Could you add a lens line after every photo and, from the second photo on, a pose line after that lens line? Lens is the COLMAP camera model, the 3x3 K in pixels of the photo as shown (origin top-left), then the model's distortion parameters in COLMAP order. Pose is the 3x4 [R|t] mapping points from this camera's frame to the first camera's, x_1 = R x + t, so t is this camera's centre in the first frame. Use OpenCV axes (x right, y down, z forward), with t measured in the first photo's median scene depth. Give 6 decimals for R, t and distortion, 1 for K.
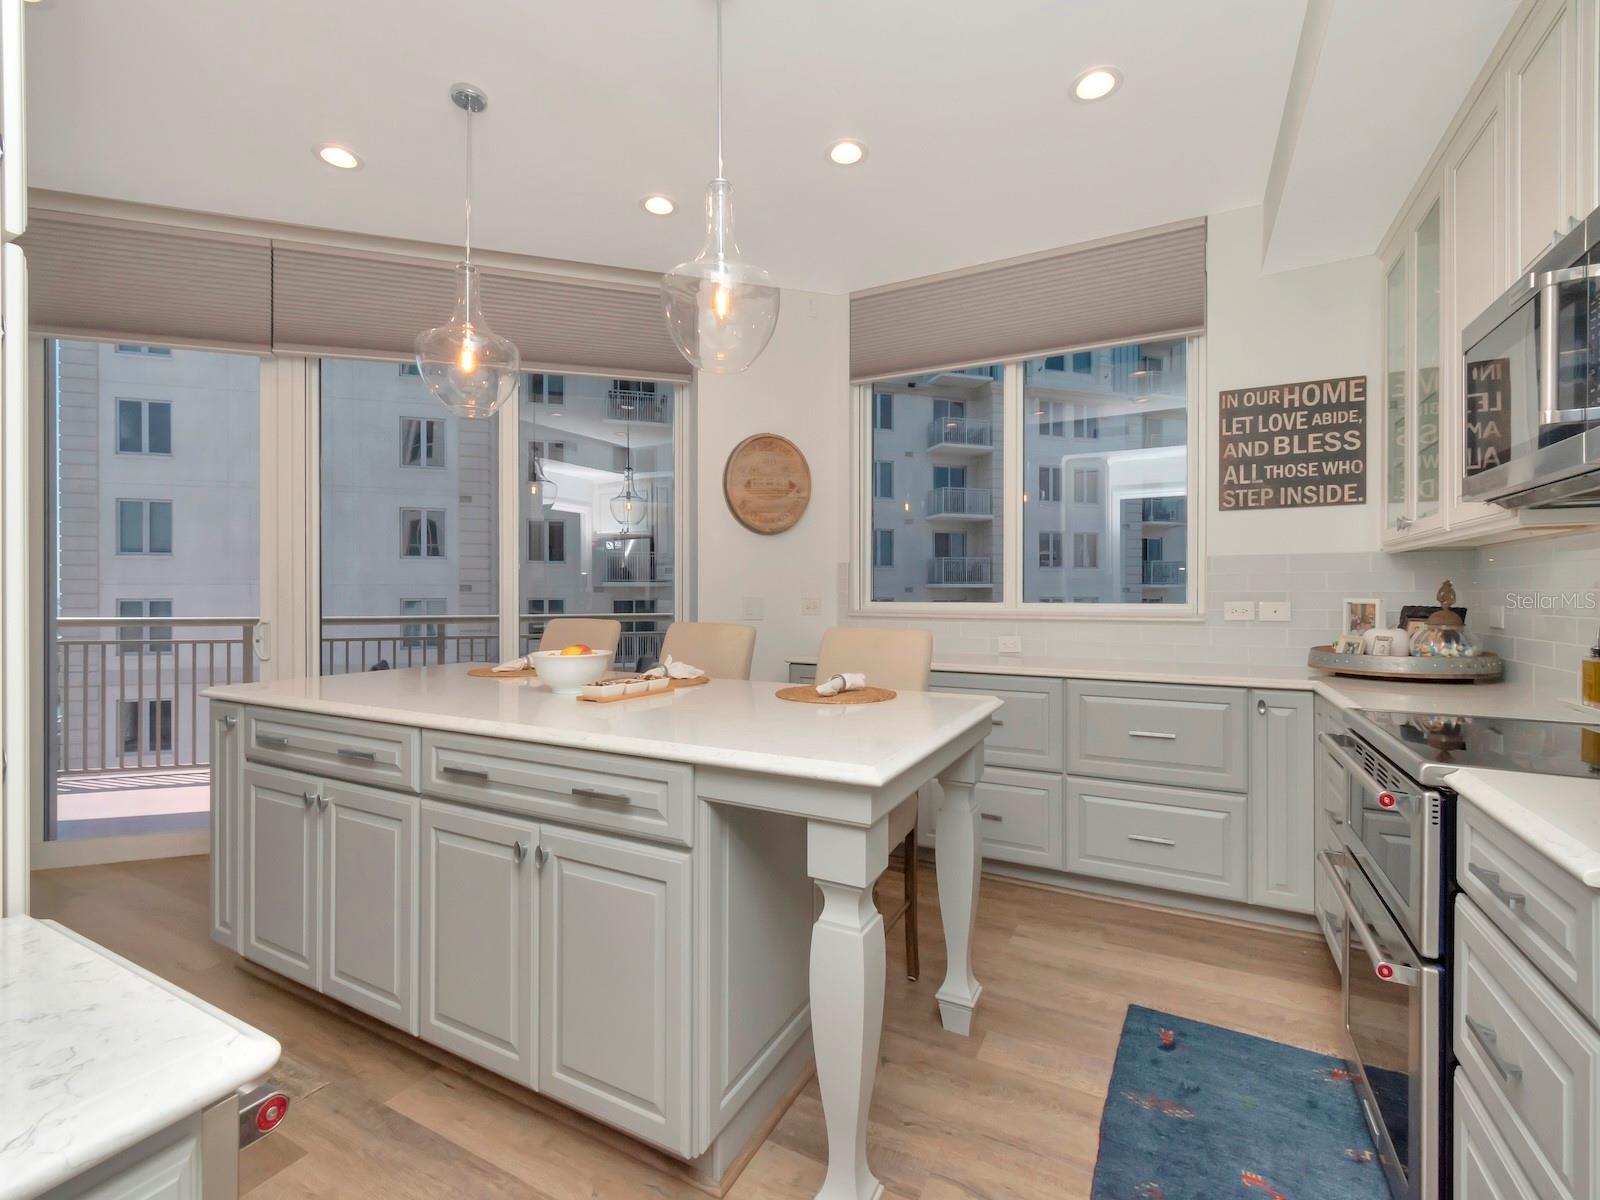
lens RADIAL K [[720.1, 0, 802.4], [0, 720.1, 591.2], [0, 0, 1]] dist [0.006902, -0.000294]
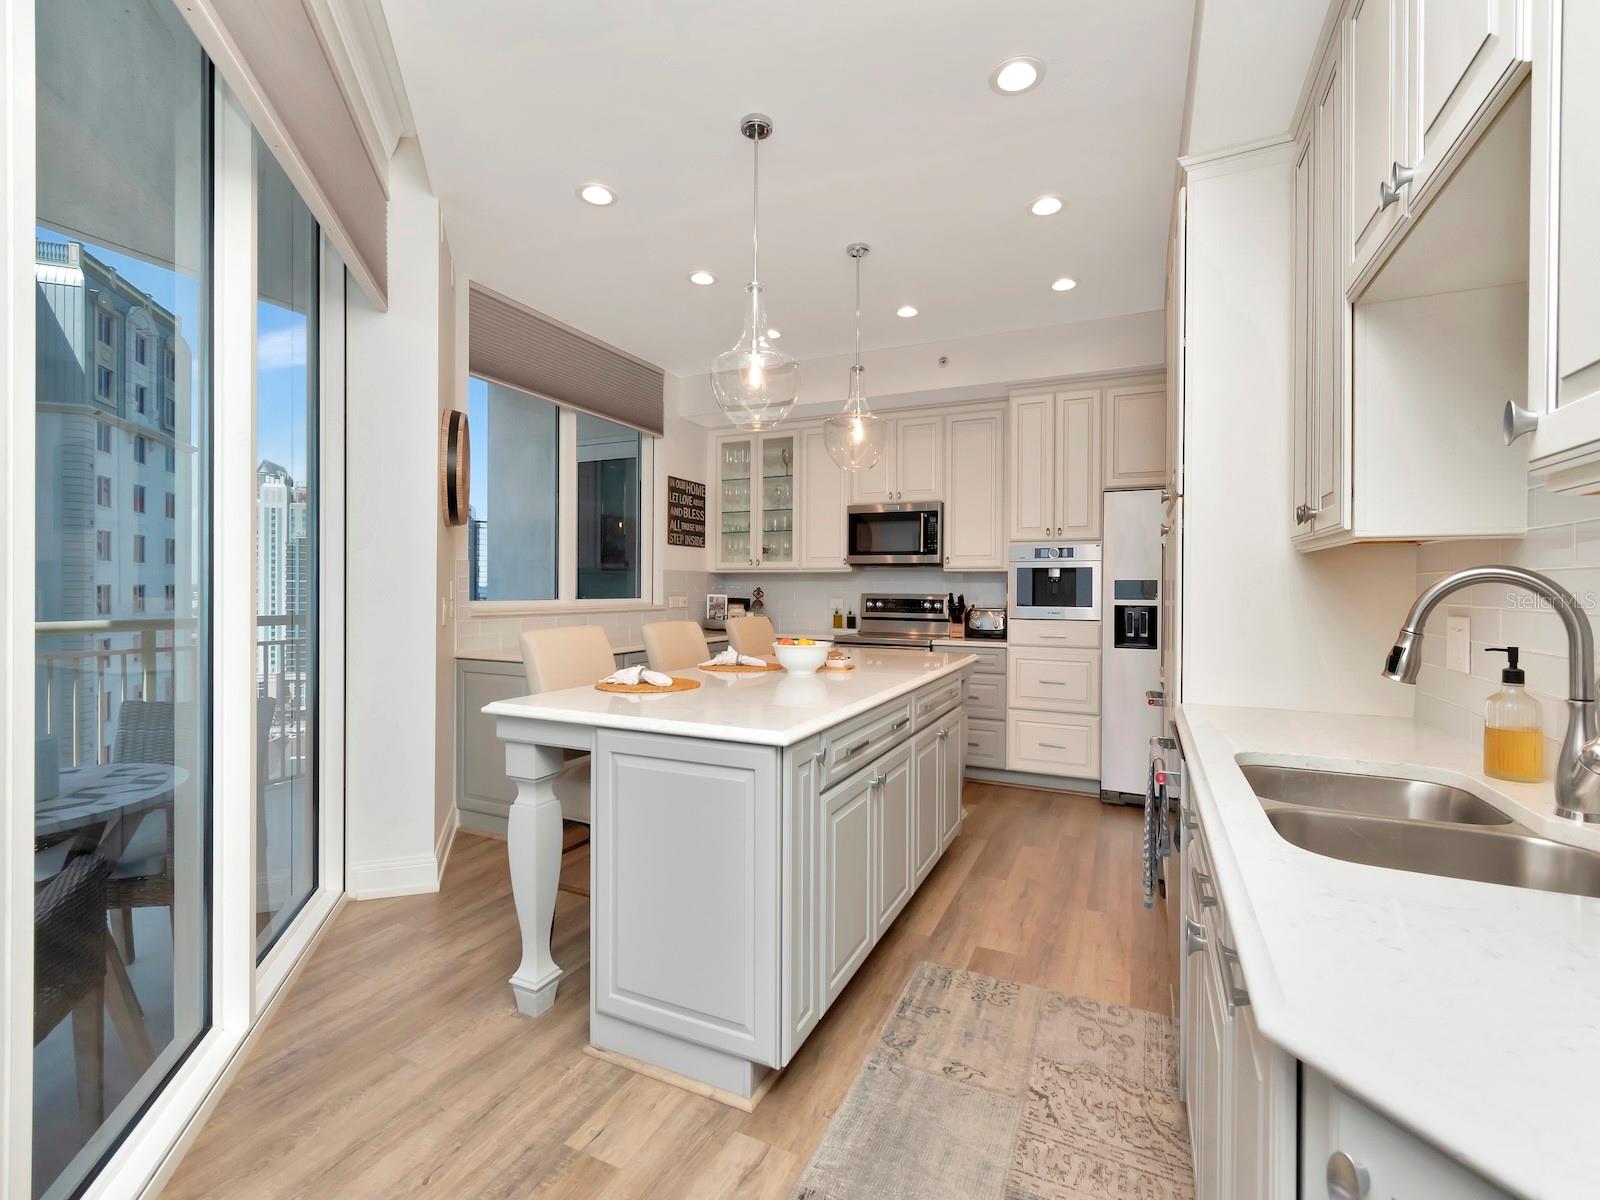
lens RADIAL K [[720.1, 0, 803.1], [0, 720.1, 595.8], [0, 0, 1]] dist [0.006902, -0.000294]
pose [[-0.047771, -0.007165, 0.998833, -1.210936], [-0.005487, 0.999961, 0.006910, -0.001994], [-0.998843, -0.005151, -0.047808, 0.789778]]
